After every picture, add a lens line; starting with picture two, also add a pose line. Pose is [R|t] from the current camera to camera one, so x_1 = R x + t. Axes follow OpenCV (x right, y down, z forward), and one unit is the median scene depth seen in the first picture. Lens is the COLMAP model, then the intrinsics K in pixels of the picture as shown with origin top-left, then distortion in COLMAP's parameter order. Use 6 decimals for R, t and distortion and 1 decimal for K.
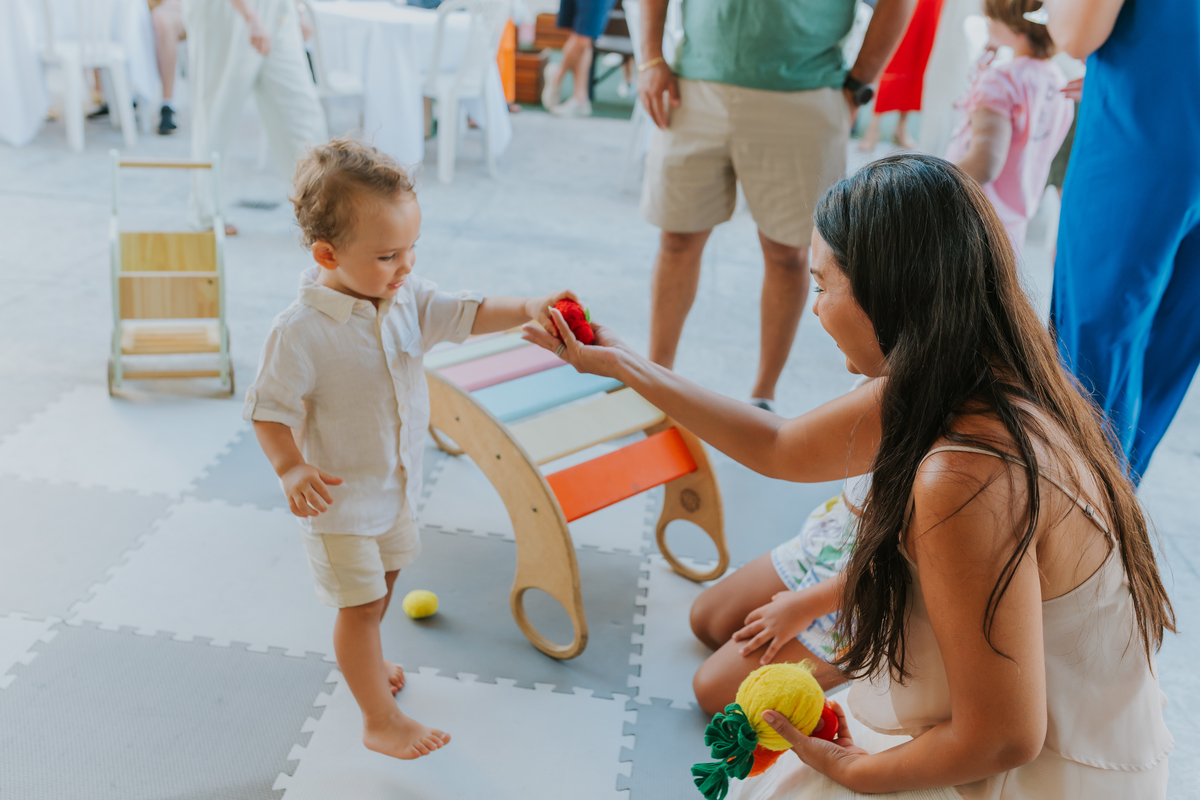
lens RADIAL K [[1221.0, 0, 600.0], [0, 1221.0, 400.0], [0, 0, 1]] dist [-0.045822, -0.000542]
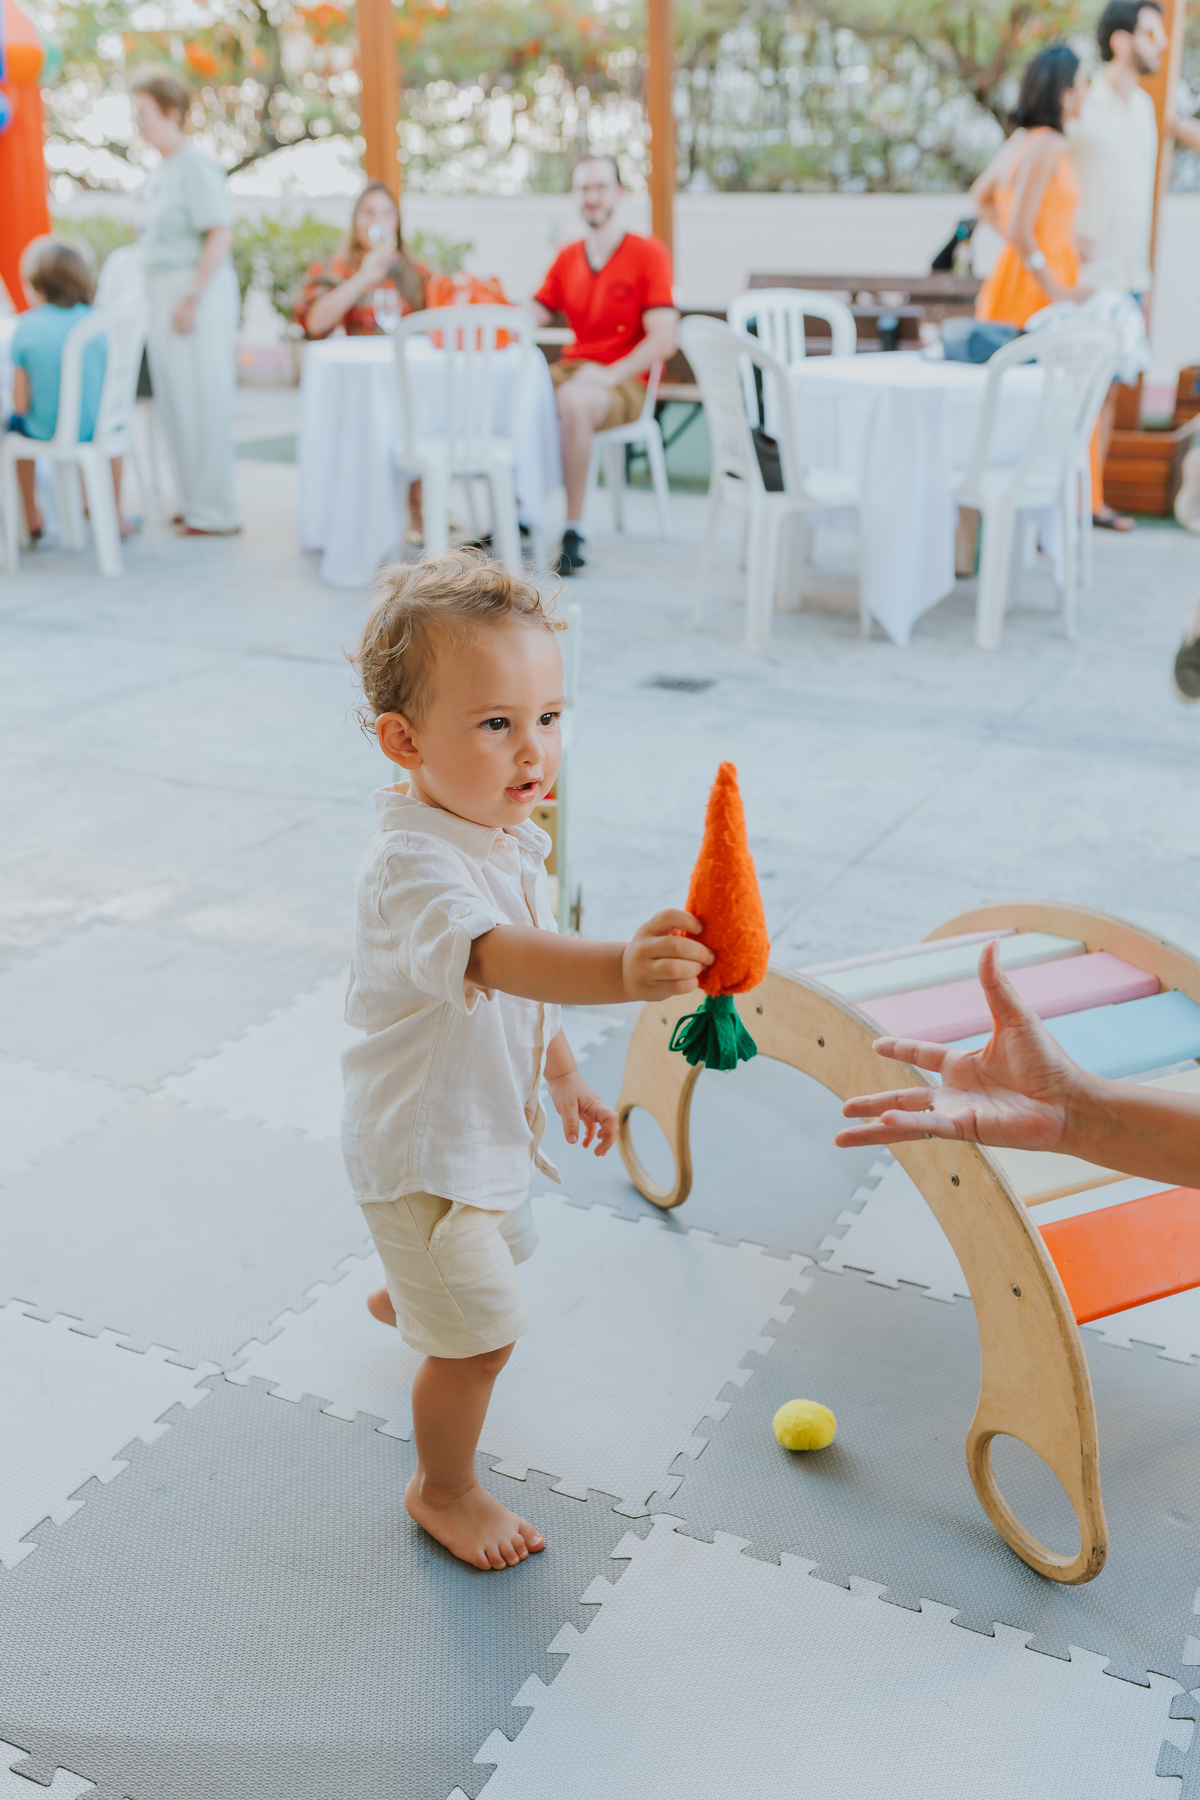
lens RADIAL K [[1757.0, 0, 599.7], [0, 1757.0, 934.1], [0, 0, 1]] dist [-0.009616, -0.010613]
pose [[0.928633, 0.057823, -0.366466, 0.045542], [-0.061183, 0.998124, 0.002449, -0.051201], [0.365920, 0.020147, 0.930428, 0.225760]]
